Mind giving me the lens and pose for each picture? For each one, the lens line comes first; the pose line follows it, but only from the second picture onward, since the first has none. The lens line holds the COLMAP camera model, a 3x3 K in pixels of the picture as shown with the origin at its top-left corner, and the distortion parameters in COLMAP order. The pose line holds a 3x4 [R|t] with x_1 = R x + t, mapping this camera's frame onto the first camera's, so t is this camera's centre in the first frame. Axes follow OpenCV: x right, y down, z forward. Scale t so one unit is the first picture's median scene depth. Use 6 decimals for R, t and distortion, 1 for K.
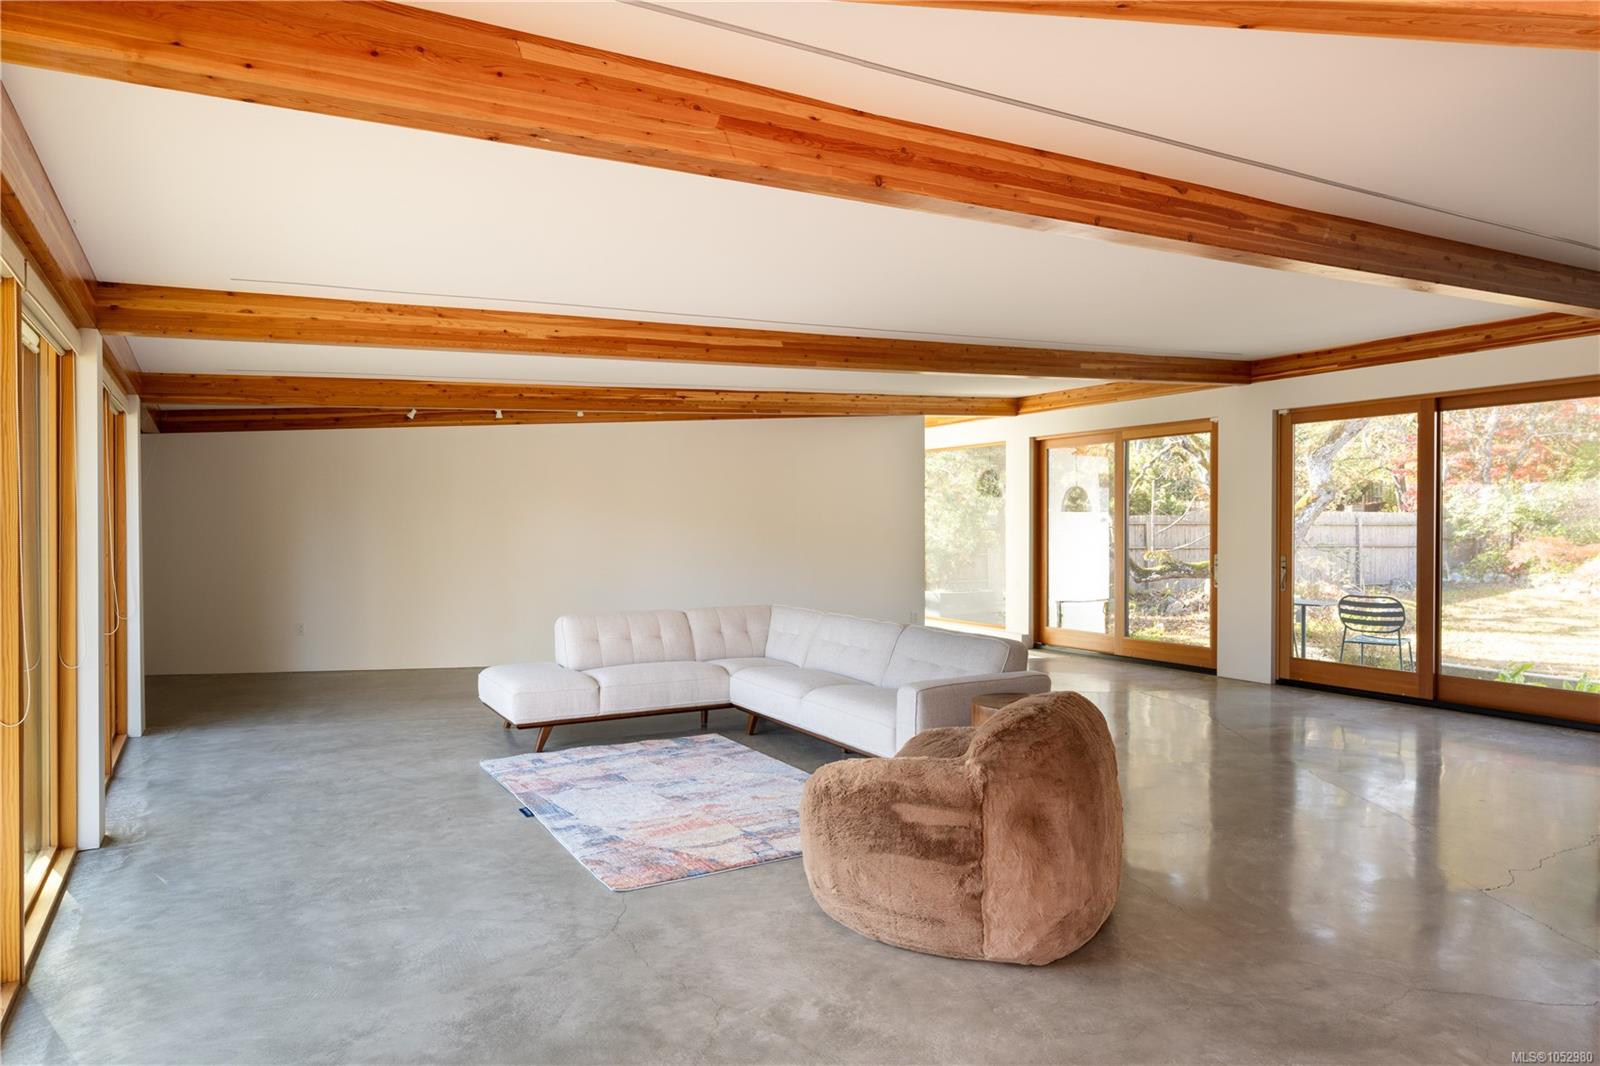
lens RADIAL K [[942.4, 0, 803.6], [0, 942.4, 529.0], [0, 0, 1]] dist [-0.003461, 0.000211]
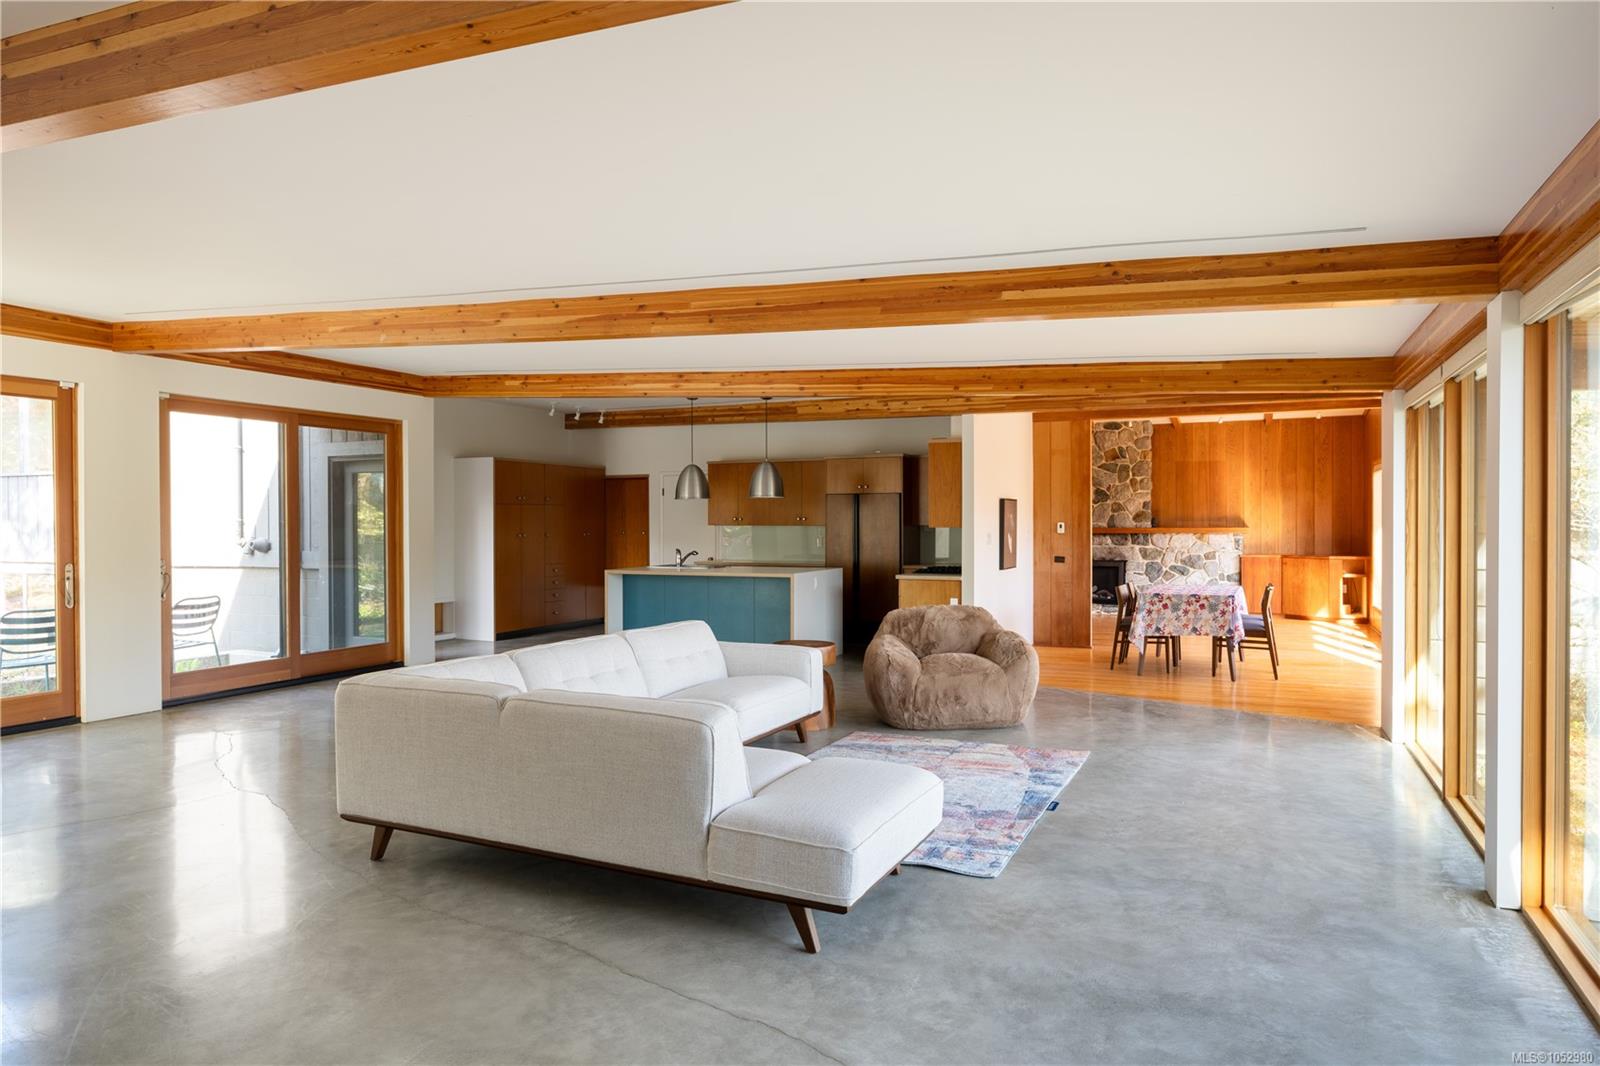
lens RADIAL K [[984.4, 0, 796.0], [0, 984.4, 533.6], [0, 0, 1]] dist [0.001402, -0.000831]
pose [[-0.549833, -0.008723, 0.835229, -0.999613], [0.004251, 0.999903, 0.013241, -0.010667], [-0.835264, 0.010831, -0.549743, 1.760512]]
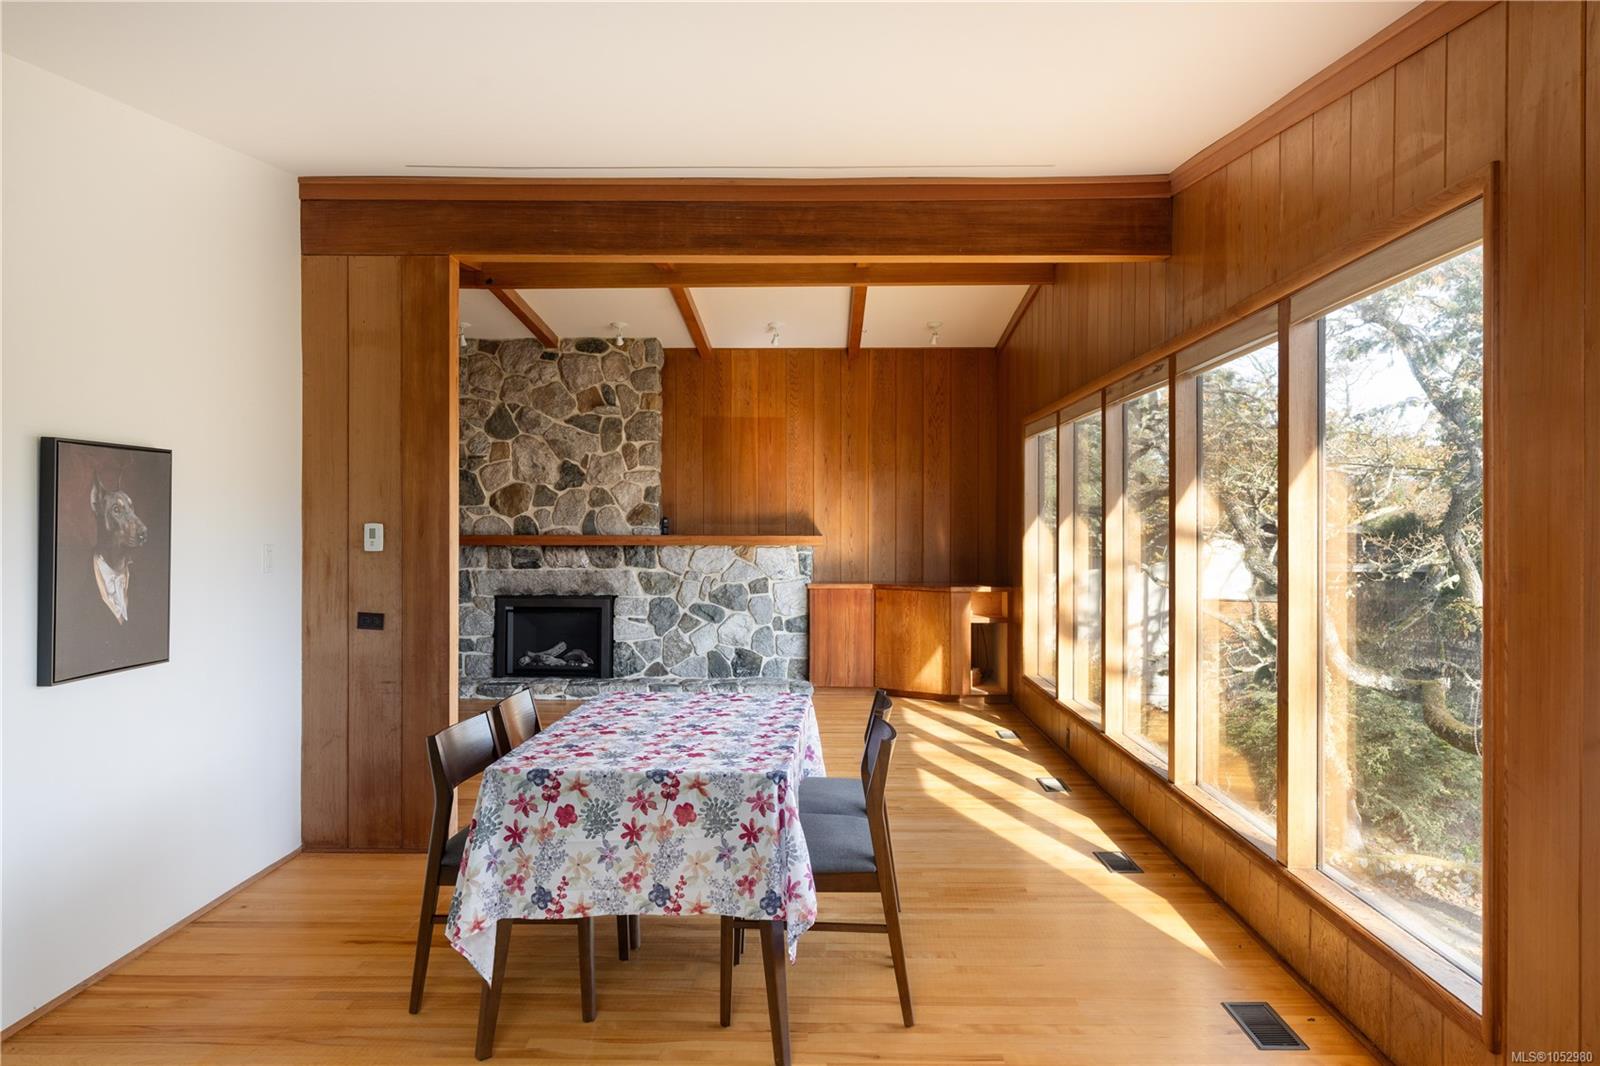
lens RADIAL K [[1105.6, 0, 801.5], [0, 1105.6, 531.3], [0, 0, 1]] dist [-0.000924, -0.000083]
pose [[-0.840715, -0.006272, 0.541441, -0.994764], [-0.002880, 0.999971, 0.007113, -0.010627], [-0.541470, 0.004421, -0.840708, 1.752825]]
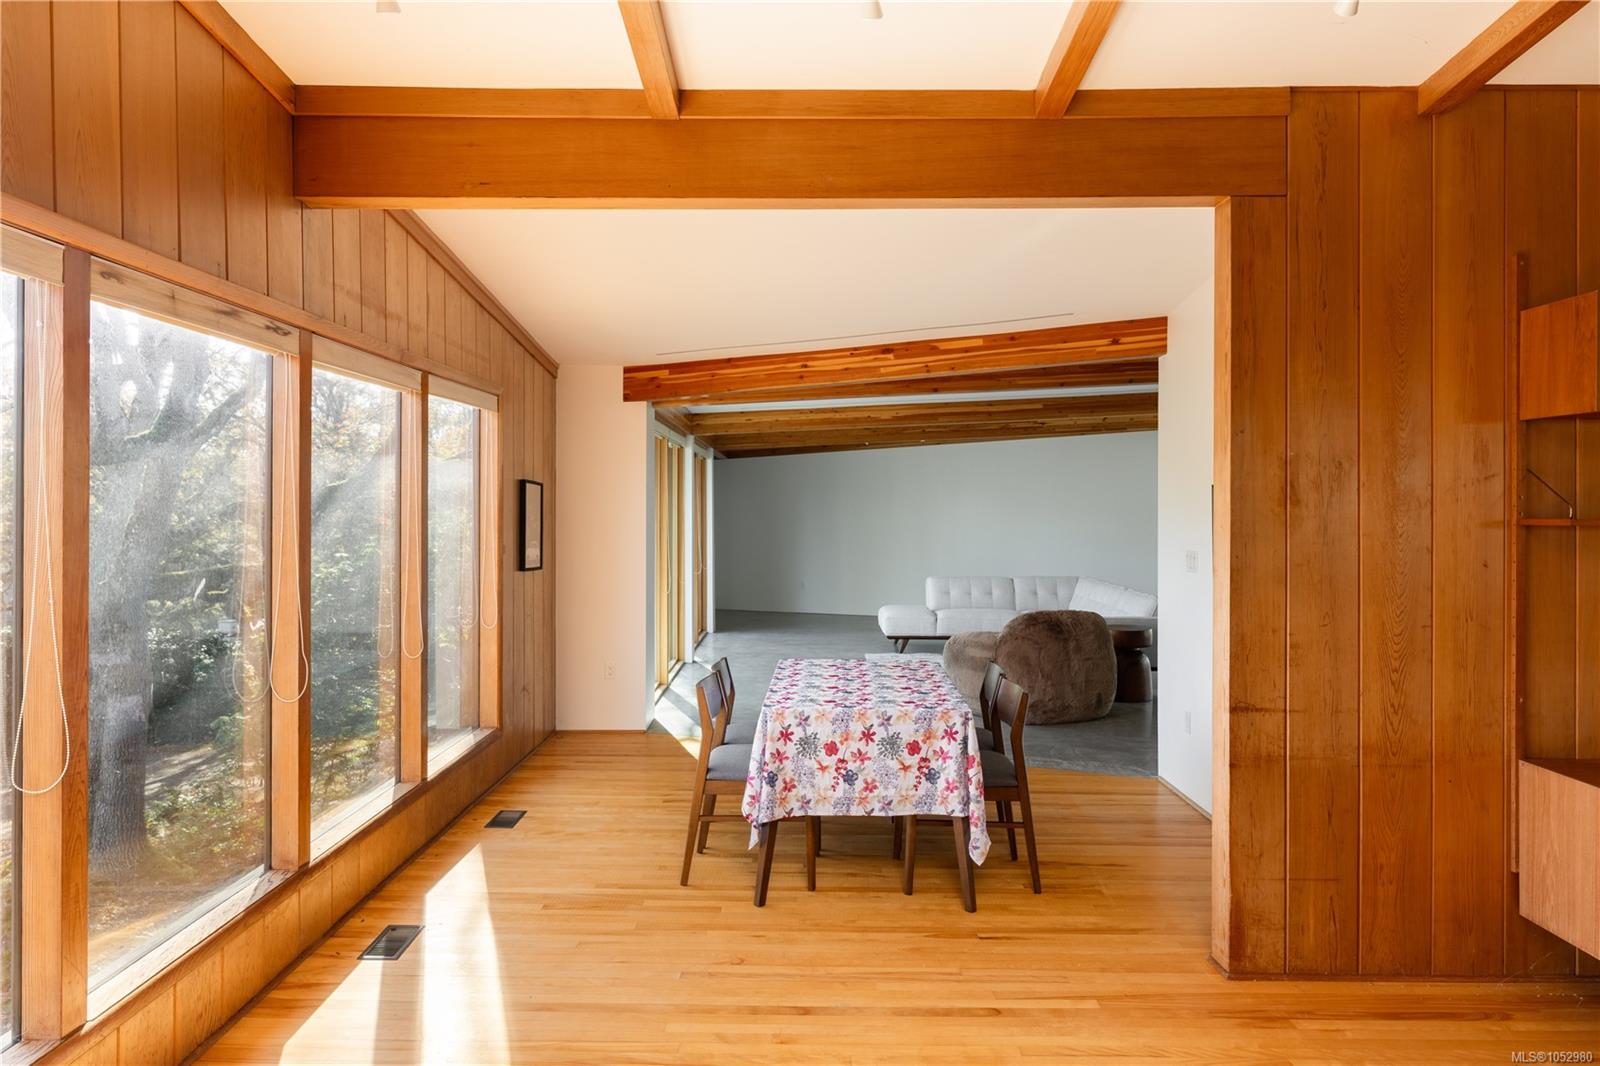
lens RADIAL K [[1035.5, 0, 799.4], [0, 1035.5, 530.3], [0, 0, 1]] dist [0.003518, 0.000378]
pose [[0.852924, 0.012699, -0.521881, 0.557440], [-0.006469, 0.999884, 0.013758, -0.010328], [0.521996, -0.008358, 0.852907, -0.717334]]
